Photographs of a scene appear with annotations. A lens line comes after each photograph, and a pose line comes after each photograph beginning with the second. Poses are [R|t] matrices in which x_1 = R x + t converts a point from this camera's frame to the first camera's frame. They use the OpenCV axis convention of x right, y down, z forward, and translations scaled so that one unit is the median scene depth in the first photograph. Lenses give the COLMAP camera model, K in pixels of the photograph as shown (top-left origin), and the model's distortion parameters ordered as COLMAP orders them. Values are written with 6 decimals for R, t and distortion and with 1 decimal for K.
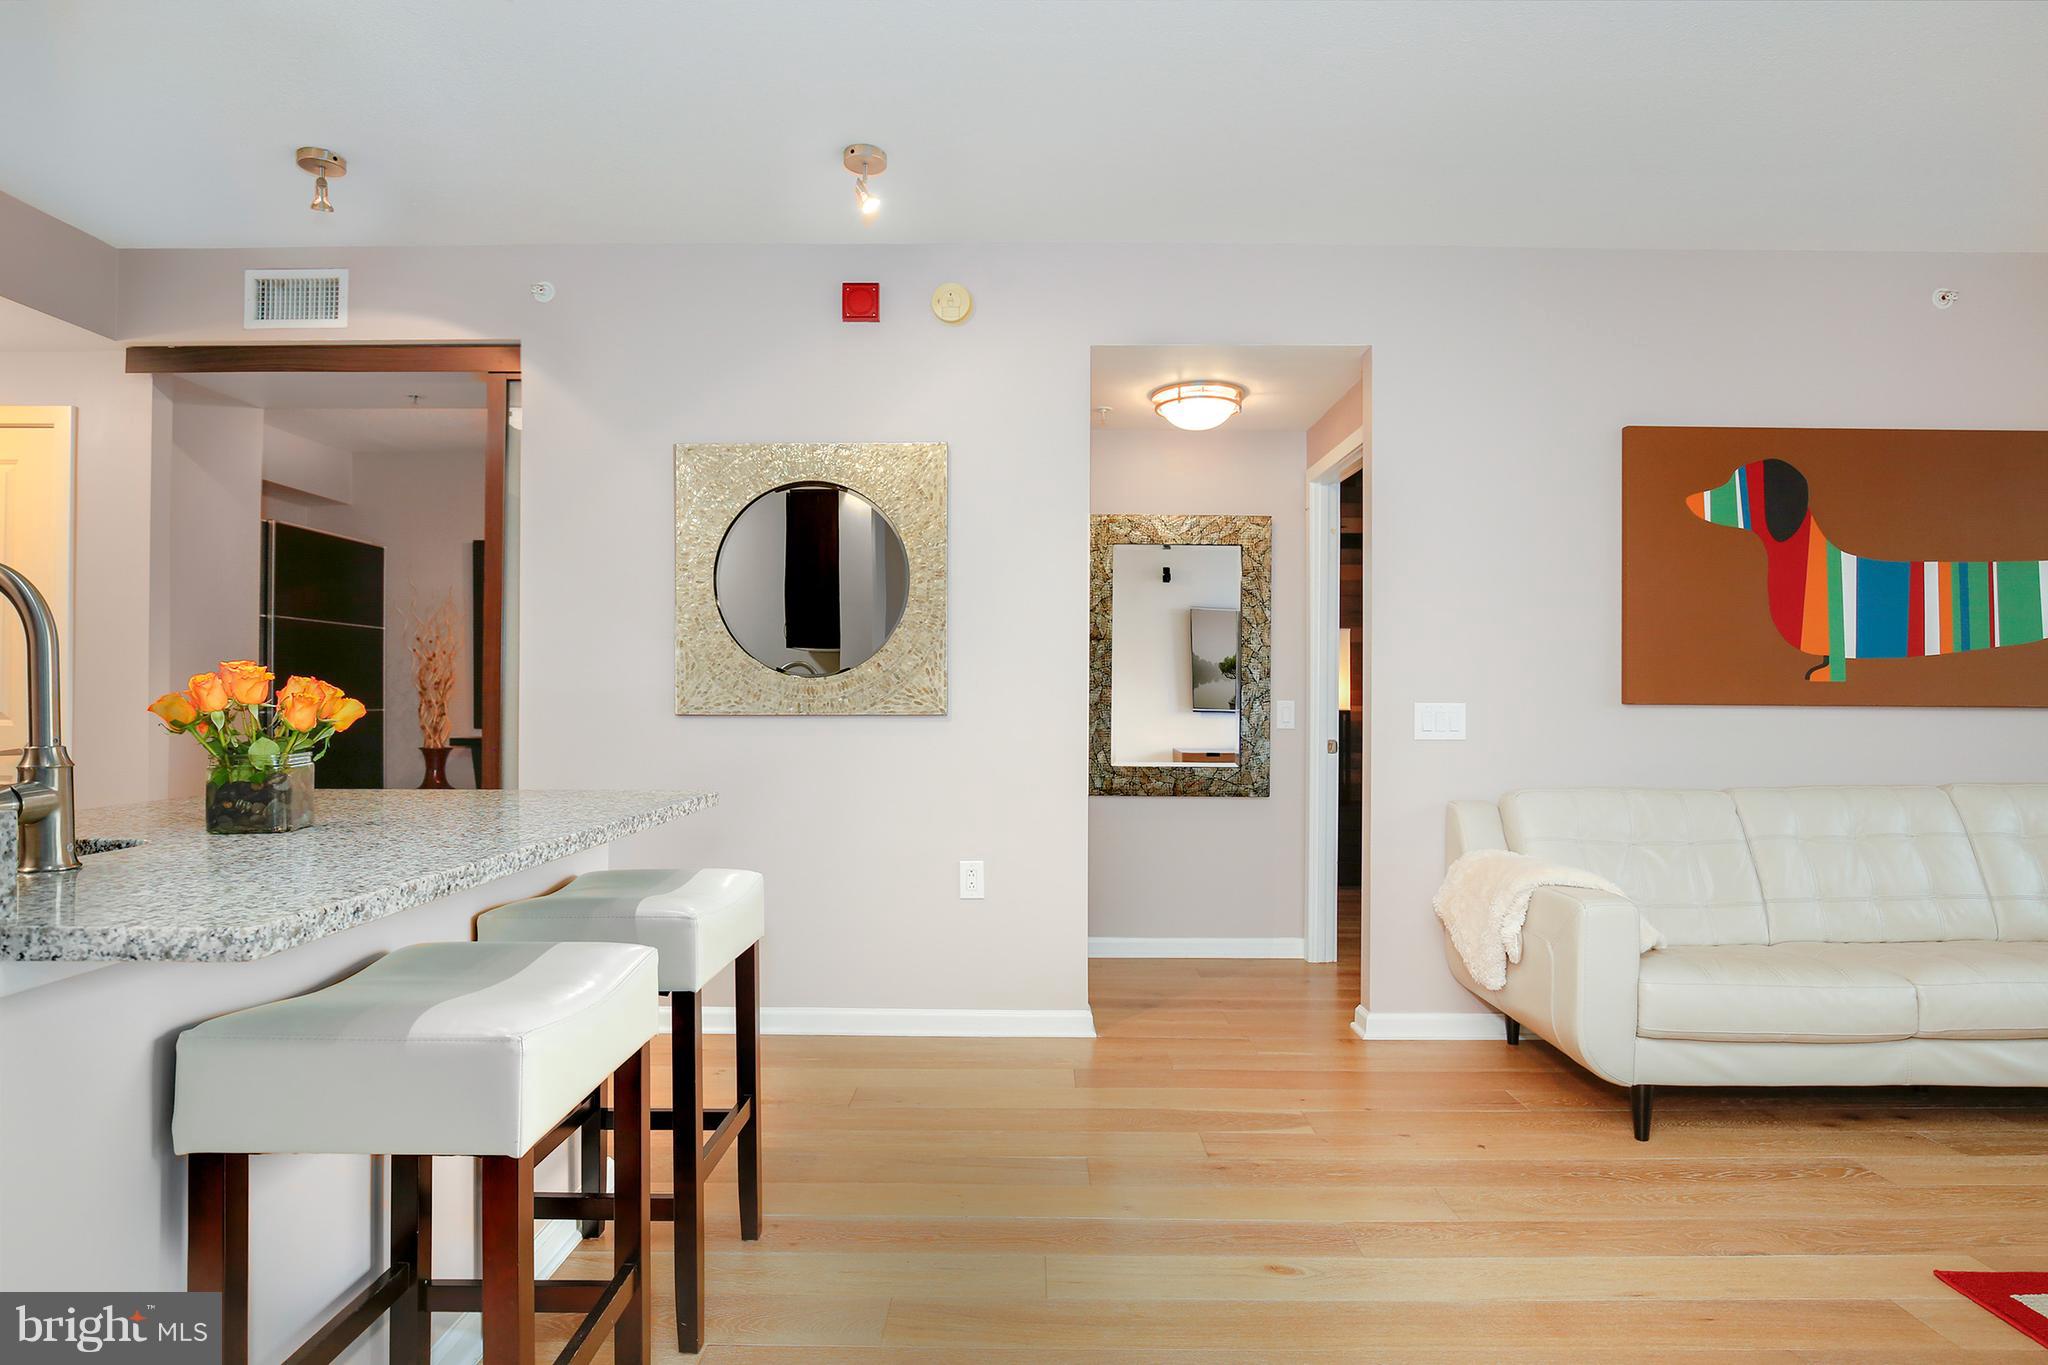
lens RADIAL K [[1109.6, 0, 1027.6], [0, 1109.6, 691.8], [0, 0, 1]] dist [-0.026631, 0.010320]
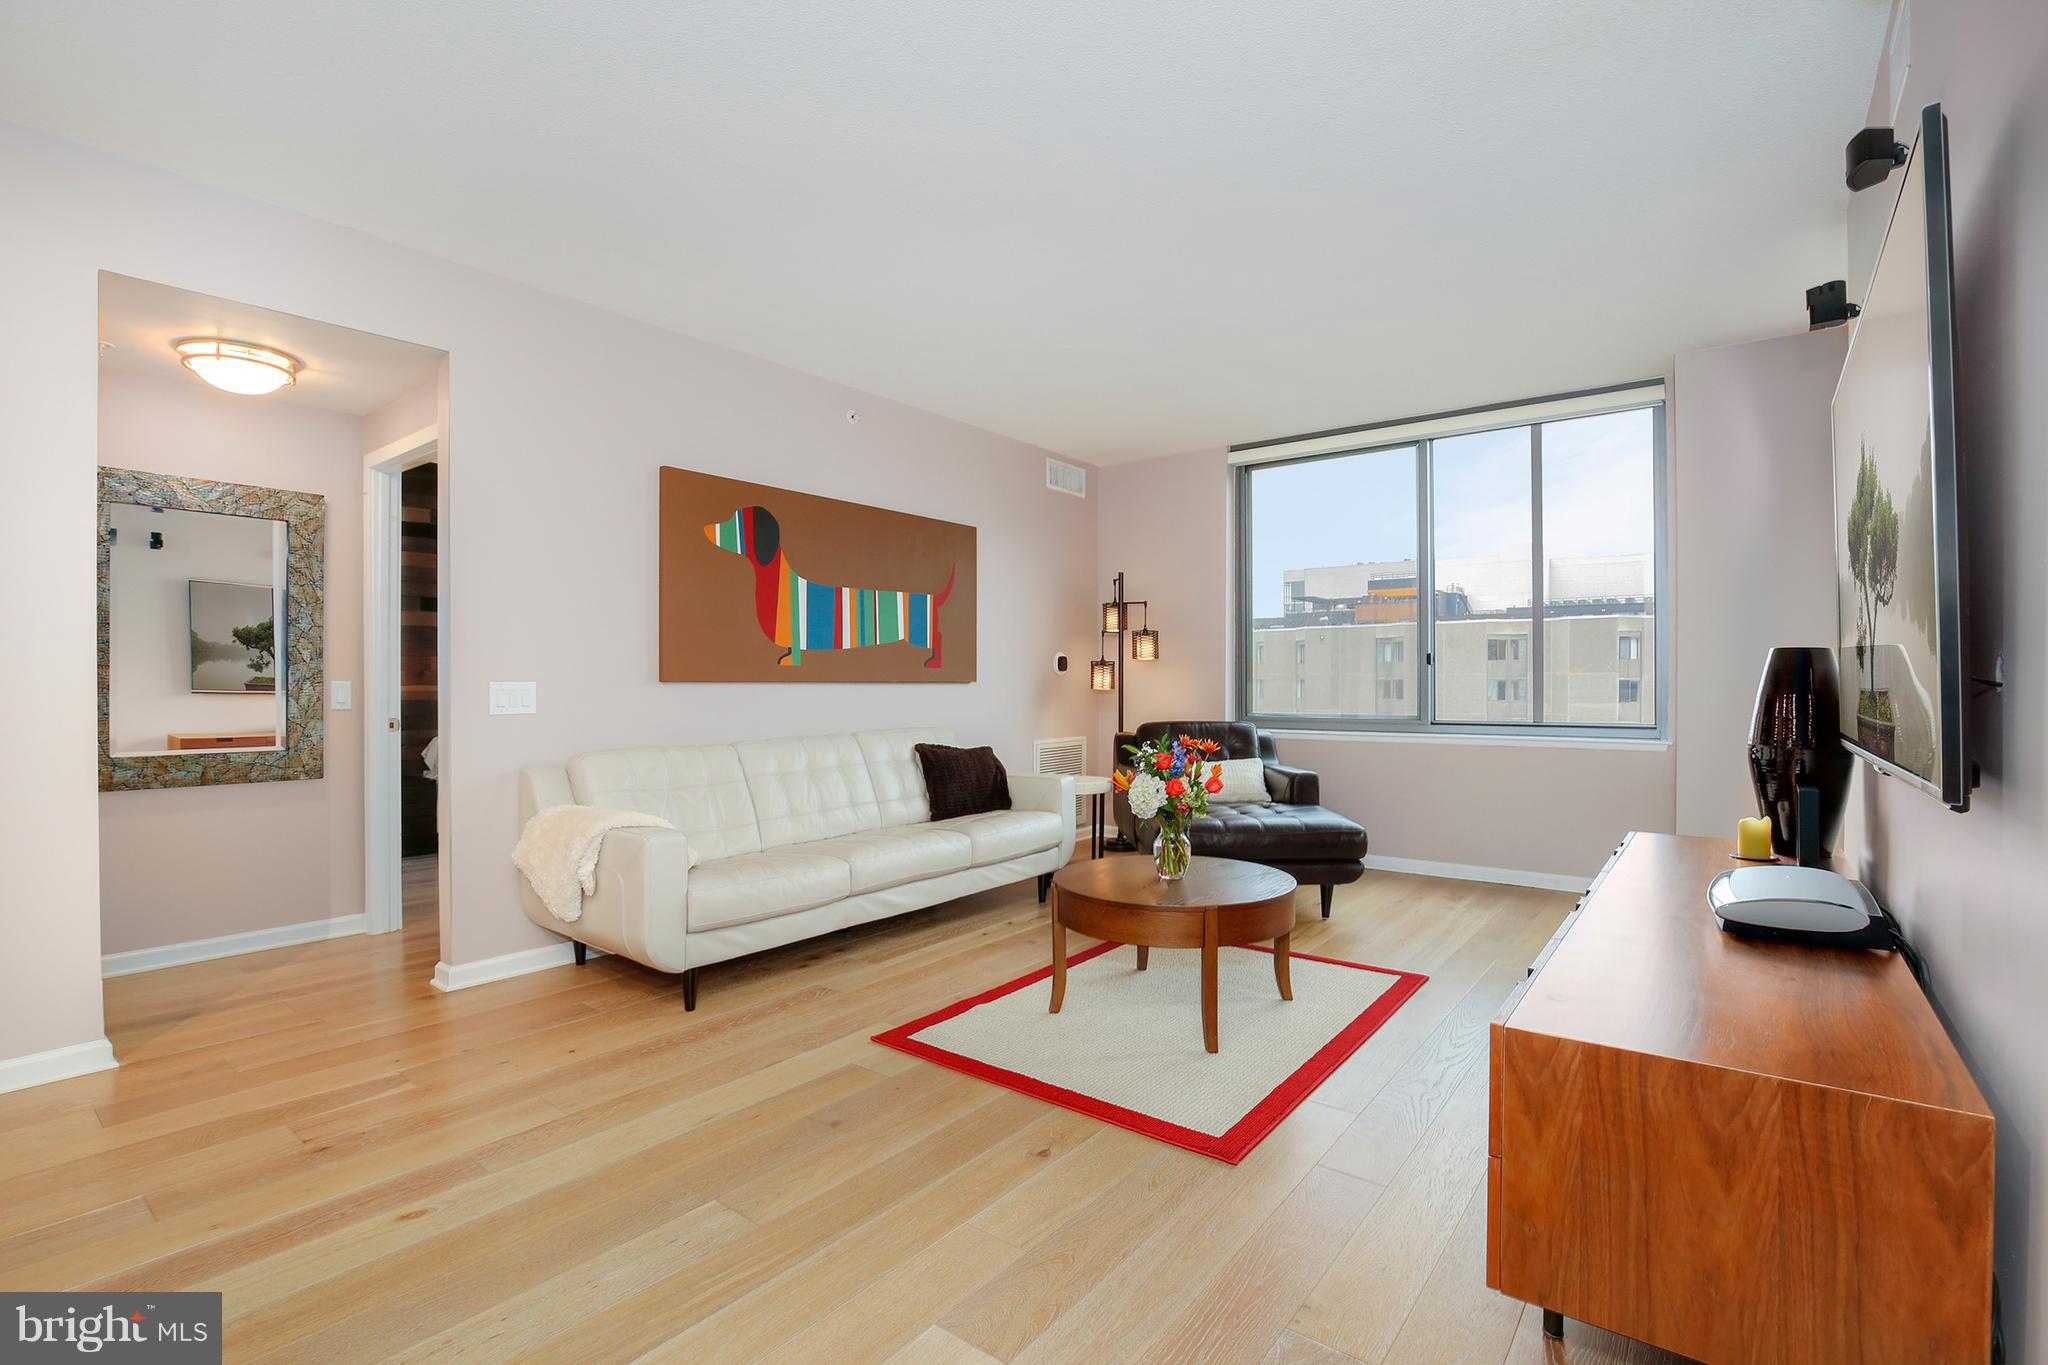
lens RADIAL K [[936.8, 0, 1021.3], [0, 936.8, 688.5], [0, 0, 1]] dist [-0.038559, 0.007437]
pose [[0.615008, -0.011882, 0.788431, -0.057509], [-0.001416, 0.999868, 0.016172, 0.000398], [-0.788520, -0.011062, 0.614910, -0.000405]]
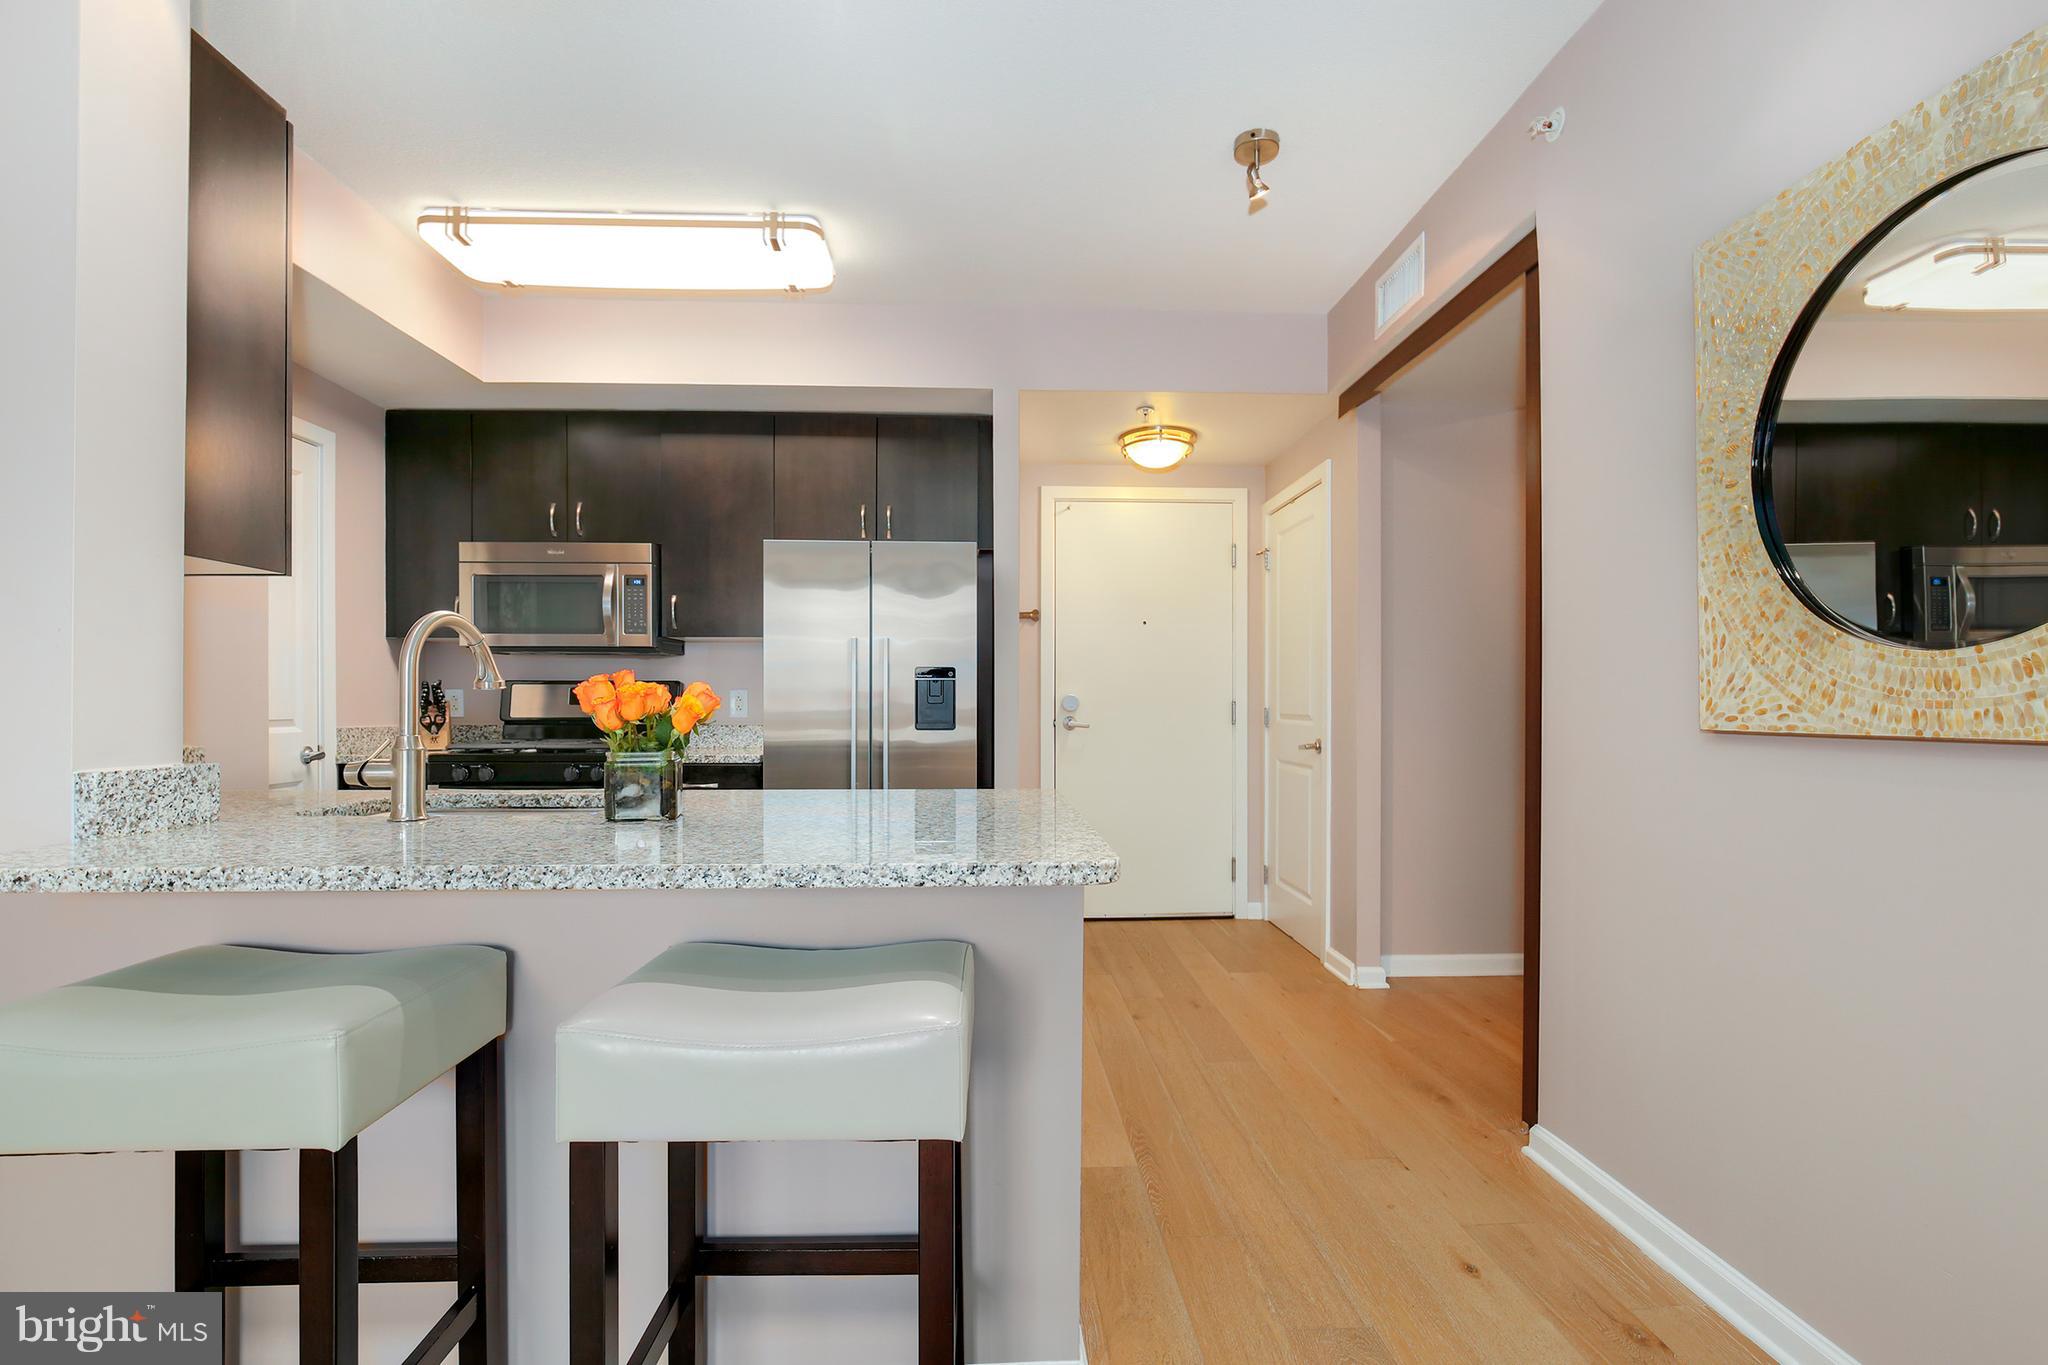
lens RADIAL K [[942.7, 0, 1016.6], [0, 942.7, 701.0], [0, 0, 1]] dist [-0.014335, 0.000717]
pose [[0.046755, -0.006508, -0.998885, 0.140272], [0.007258, 0.999955, -0.006176, 0.006256], [0.998880, -0.006961, 0.046800, 0.637508]]
